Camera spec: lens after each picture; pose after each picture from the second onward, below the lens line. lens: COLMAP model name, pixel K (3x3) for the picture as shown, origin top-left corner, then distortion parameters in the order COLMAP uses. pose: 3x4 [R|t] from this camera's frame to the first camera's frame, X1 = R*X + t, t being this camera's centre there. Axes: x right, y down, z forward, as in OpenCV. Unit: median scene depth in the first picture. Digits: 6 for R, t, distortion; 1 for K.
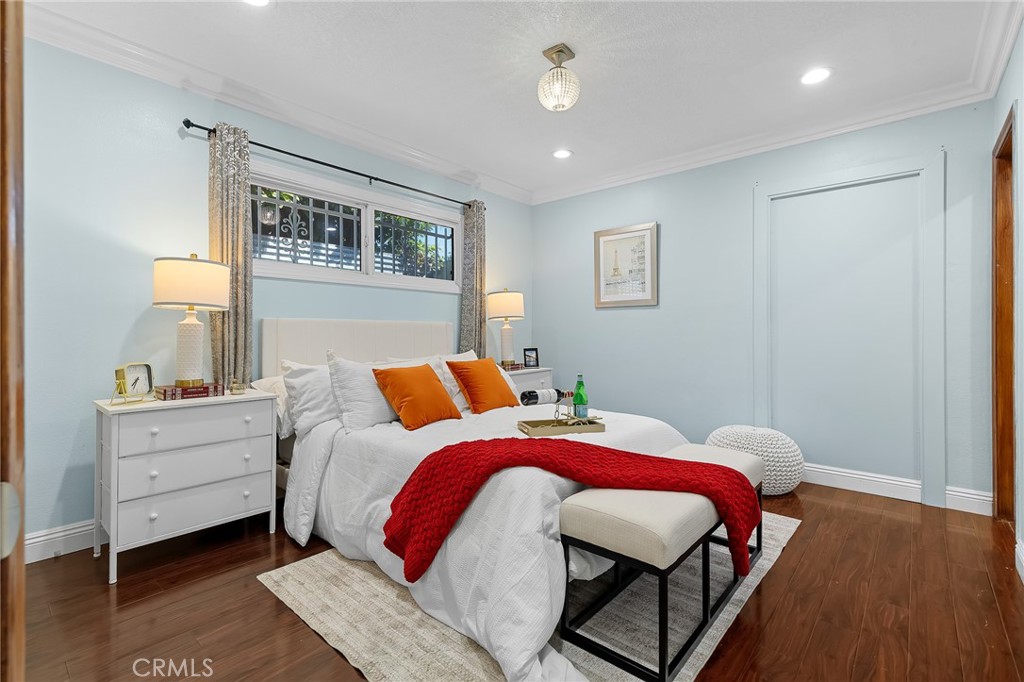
lens RADIAL K [[459.8, 0, 510.9], [0, 459.8, 337.6], [0, 0, 1]] dist [0.011672, -0.003221]
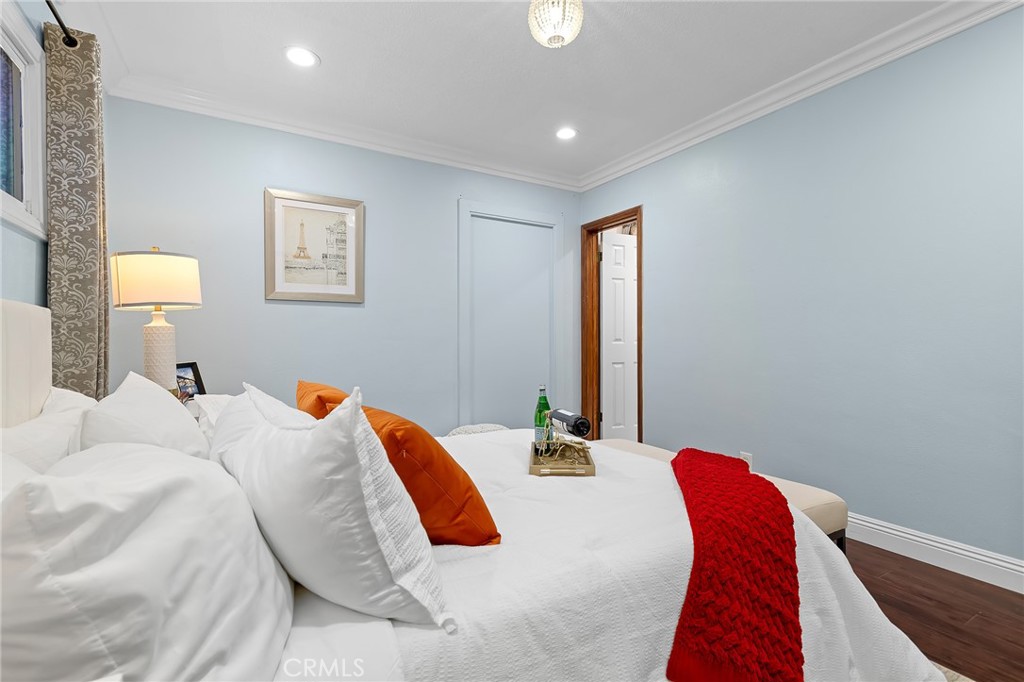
lens RADIAL K [[459.8, 0, 508.3], [0, 459.8, 340.9], [0, 0, 1]] dist [0.011672, -0.003221]
pose [[0.325574, -0.002610, 0.945513, -0.368549], [0.006418, 0.999979, 0.000550, -0.001595], [-0.945495, 0.005889, 0.325584, 0.472886]]
